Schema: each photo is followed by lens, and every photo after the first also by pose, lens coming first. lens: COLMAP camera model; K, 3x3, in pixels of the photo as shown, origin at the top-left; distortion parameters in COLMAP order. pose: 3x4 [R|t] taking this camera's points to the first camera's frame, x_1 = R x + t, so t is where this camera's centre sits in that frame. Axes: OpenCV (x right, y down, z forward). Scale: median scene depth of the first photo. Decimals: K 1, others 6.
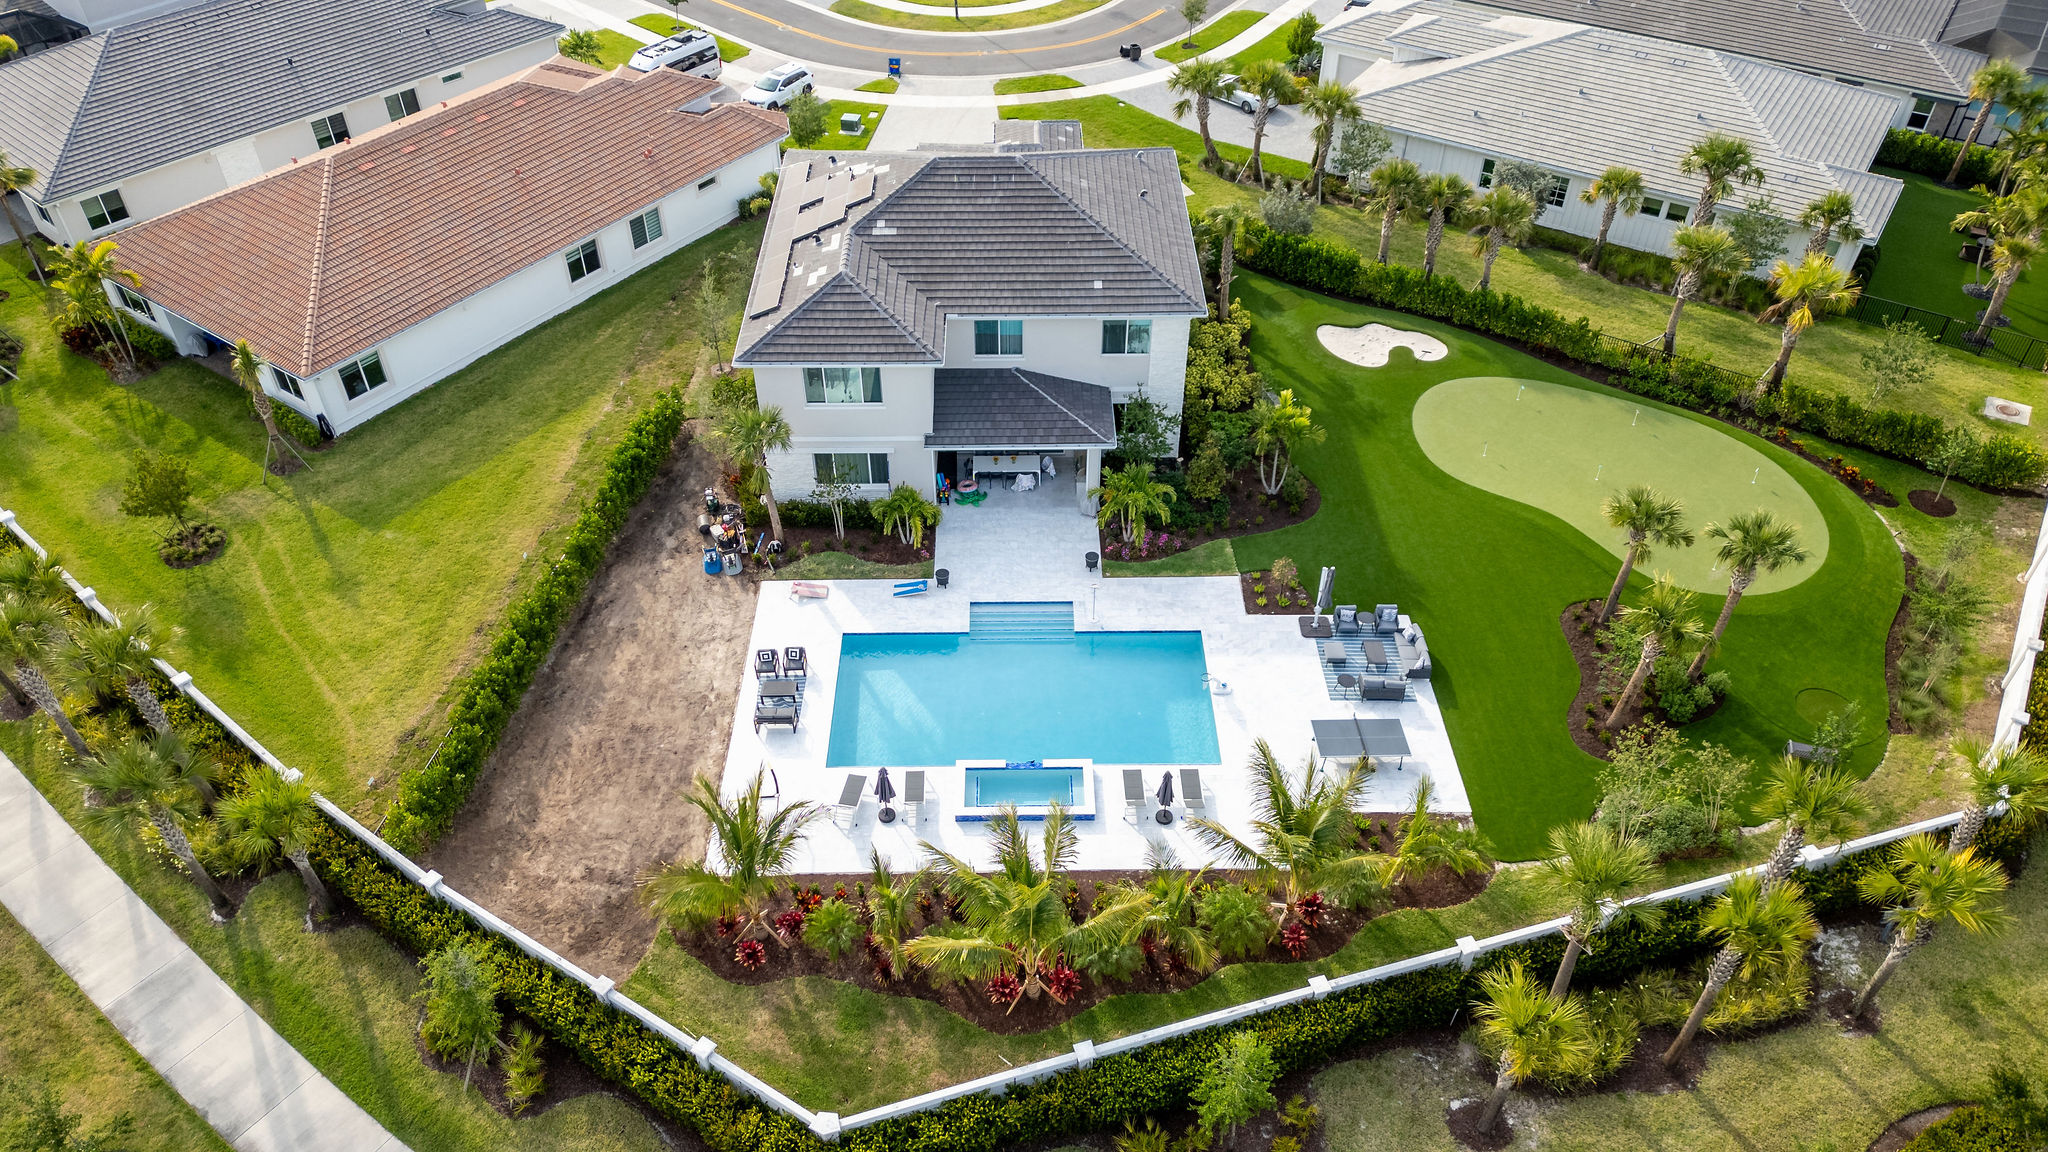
lens RADIAL K [[1430.6, 0, 1024.0], [0, 1430.6, 576.0], [0, 0, 1]] dist [0.079531, -0.082959]
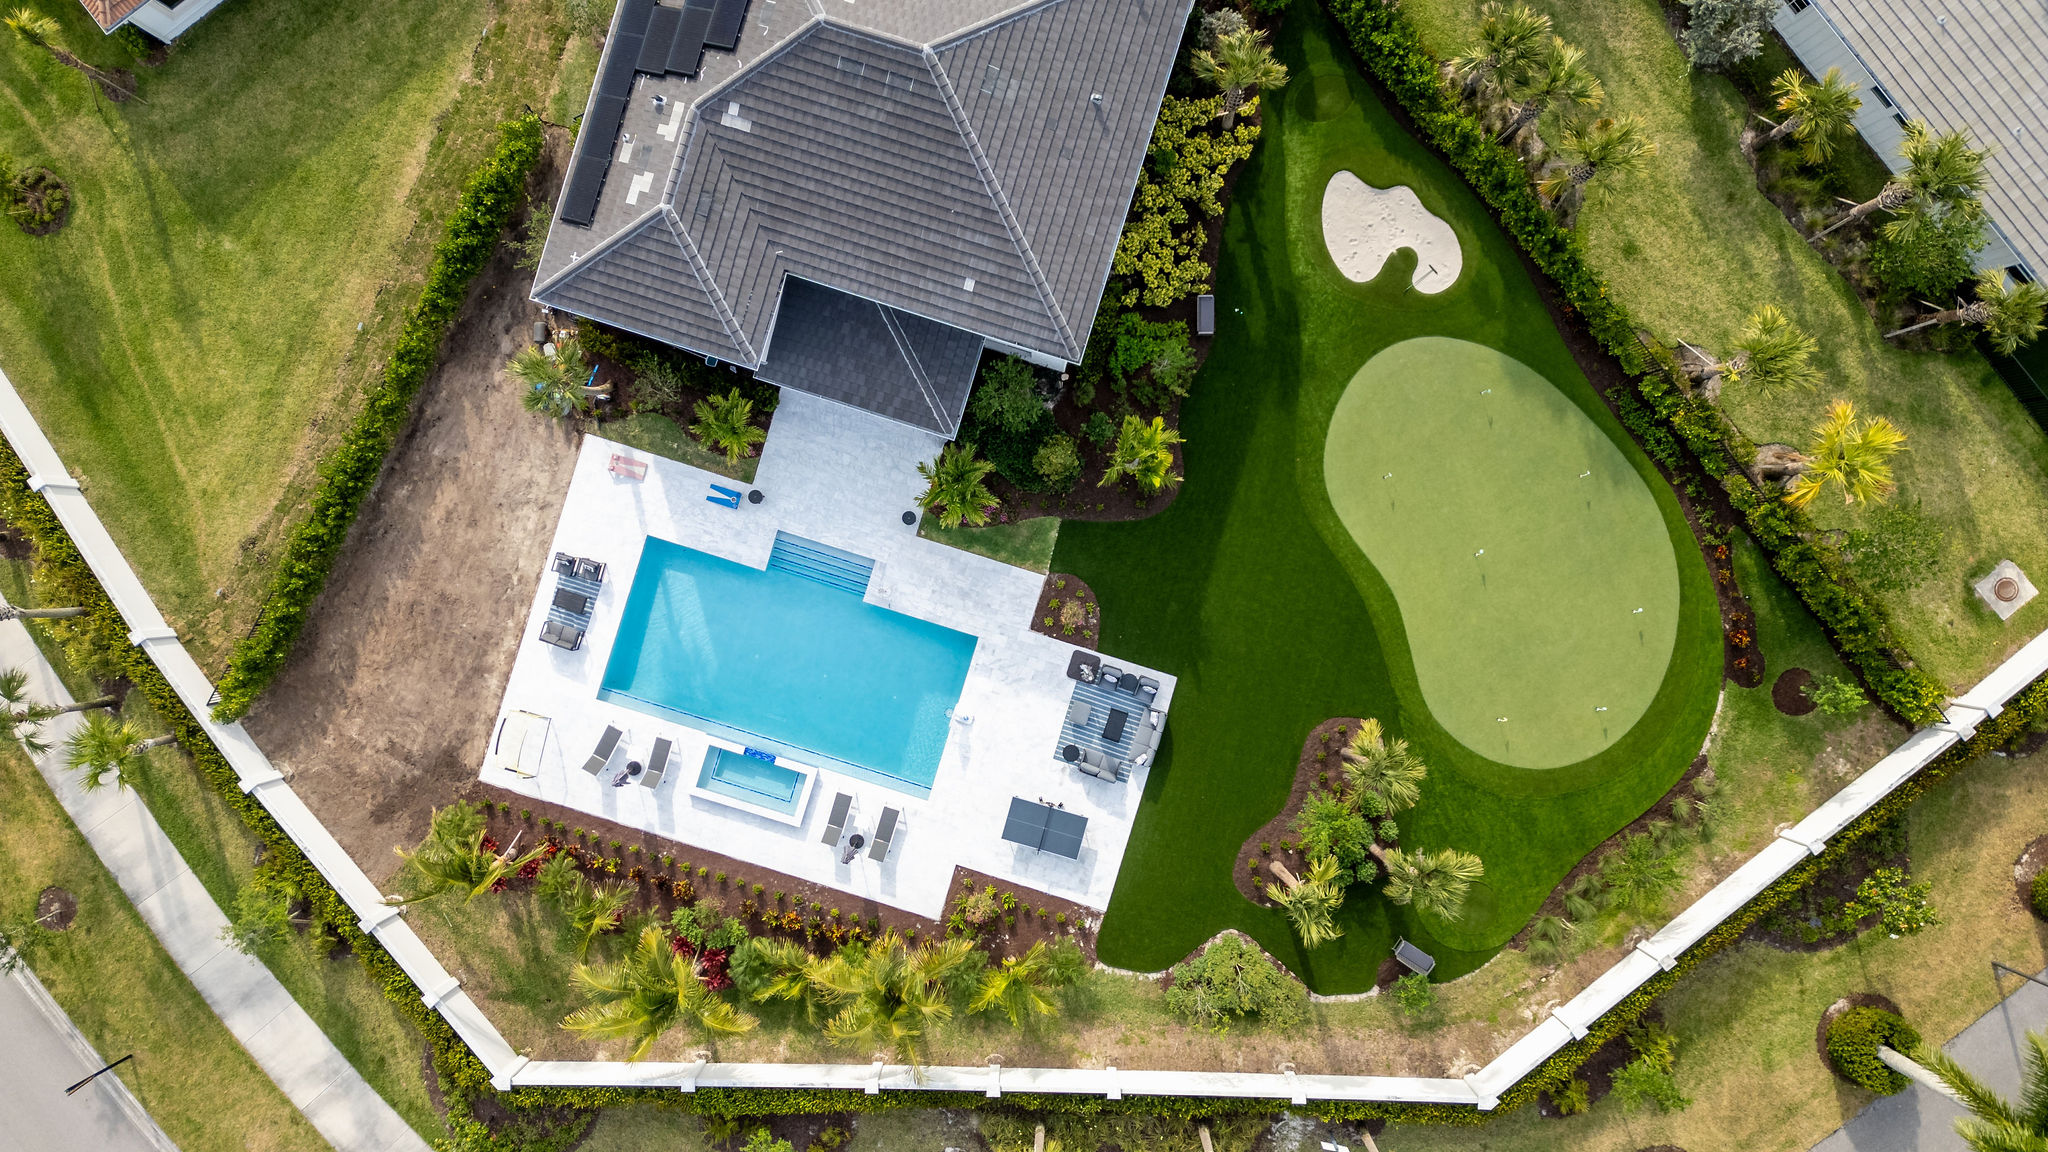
lens RADIAL K [[1430.6, 0, 1024.0], [0, 1430.6, 576.0], [0, 0, 1]] dist [0.079531, -0.082959]
pose [[0.951626, 0.307207, -0.005625, 0.142868], [-0.194388, 0.616127, 0.763283, -0.762982], [0.237952, -0.725266, 0.646040, 0.357284]]
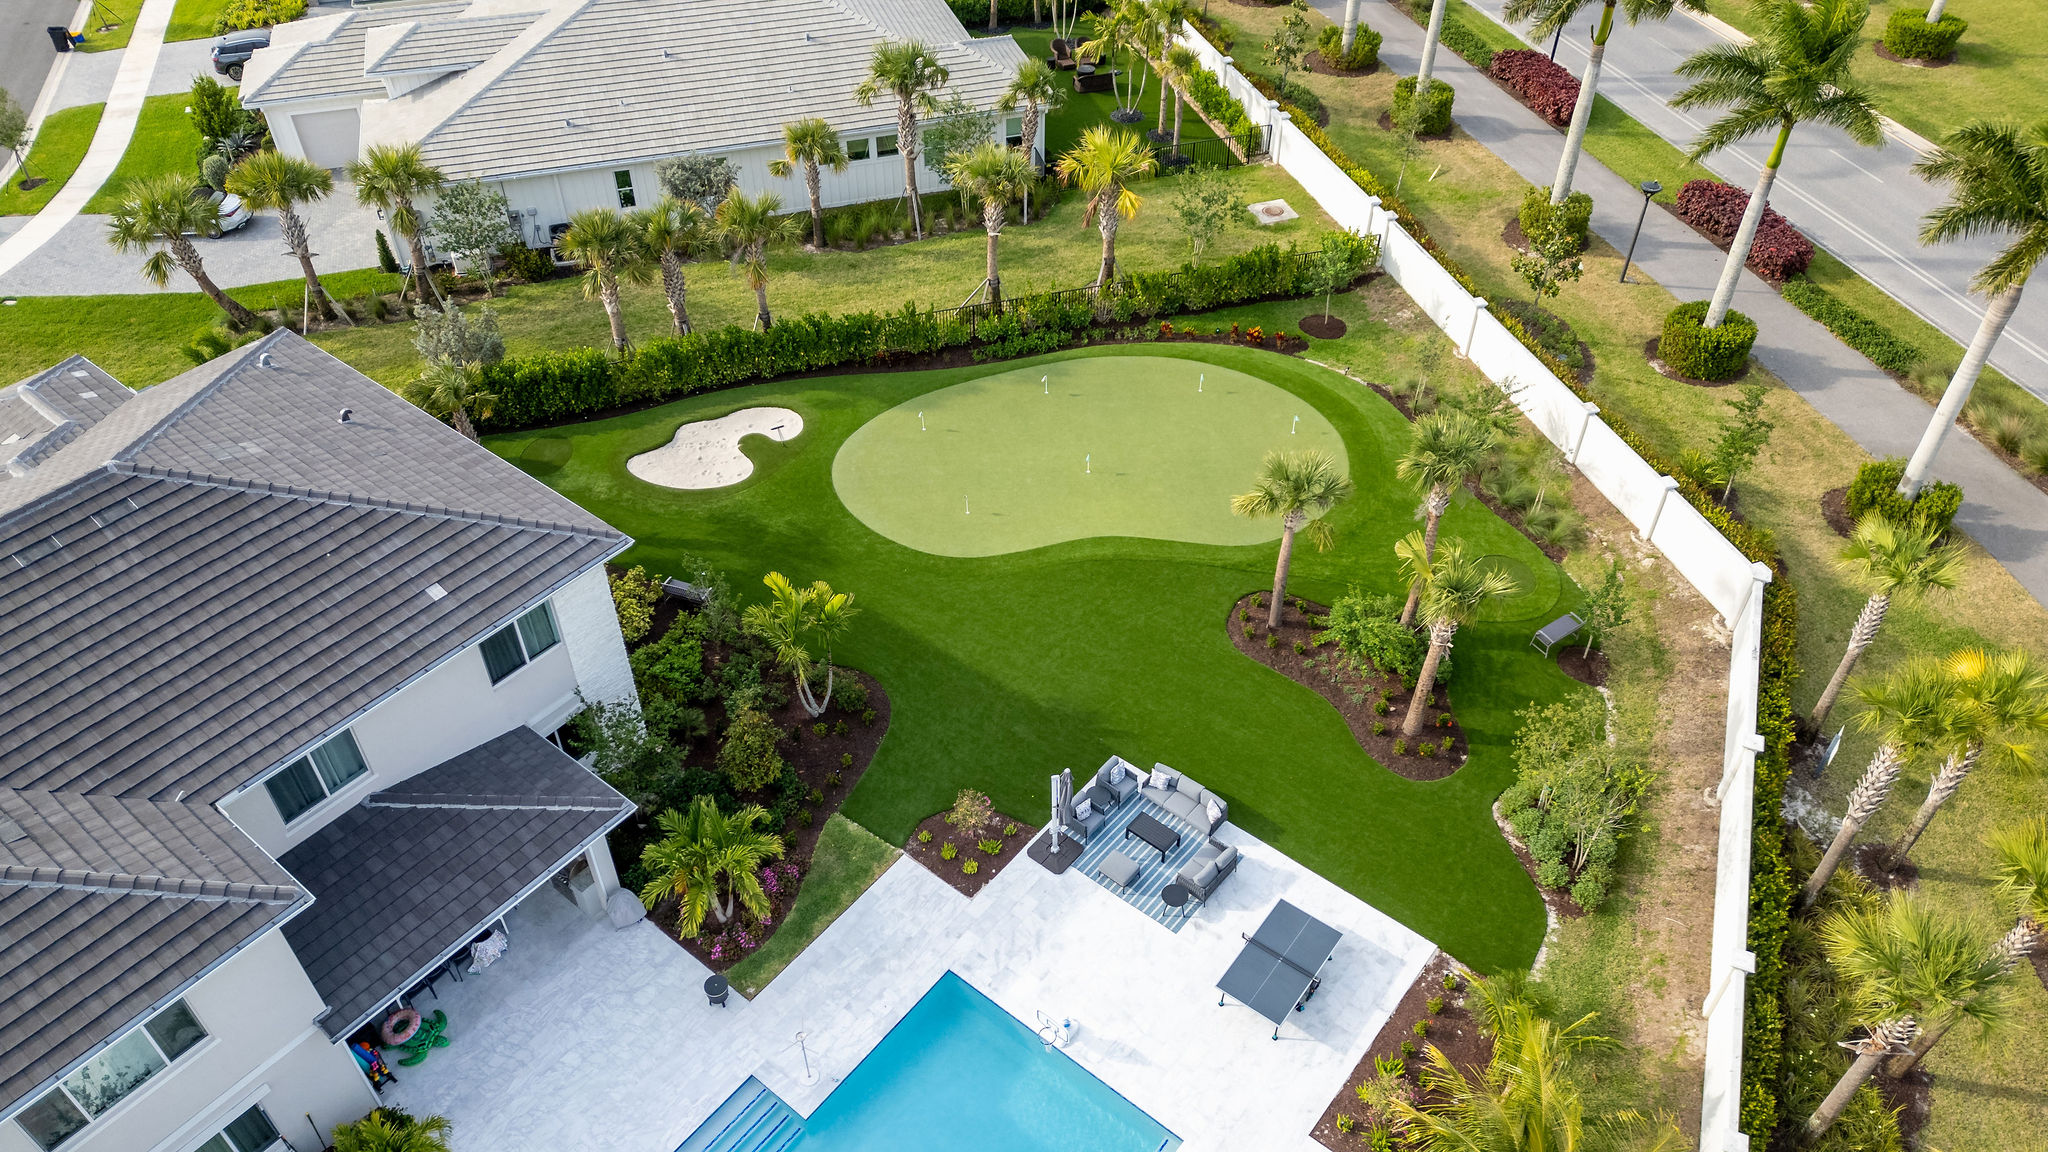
lens RADIAL K [[1421.0, 0, 1020.1], [0, 1421.0, 590.9], [0, 0, 1]] dist [0.076044, -0.091872]
pose [[0.633616, -0.521888, 0.571108, -0.126387], [0.507465, 0.837570, 0.202378, -0.207294], [-0.583961, 0.161588, 0.795537, 0.436343]]
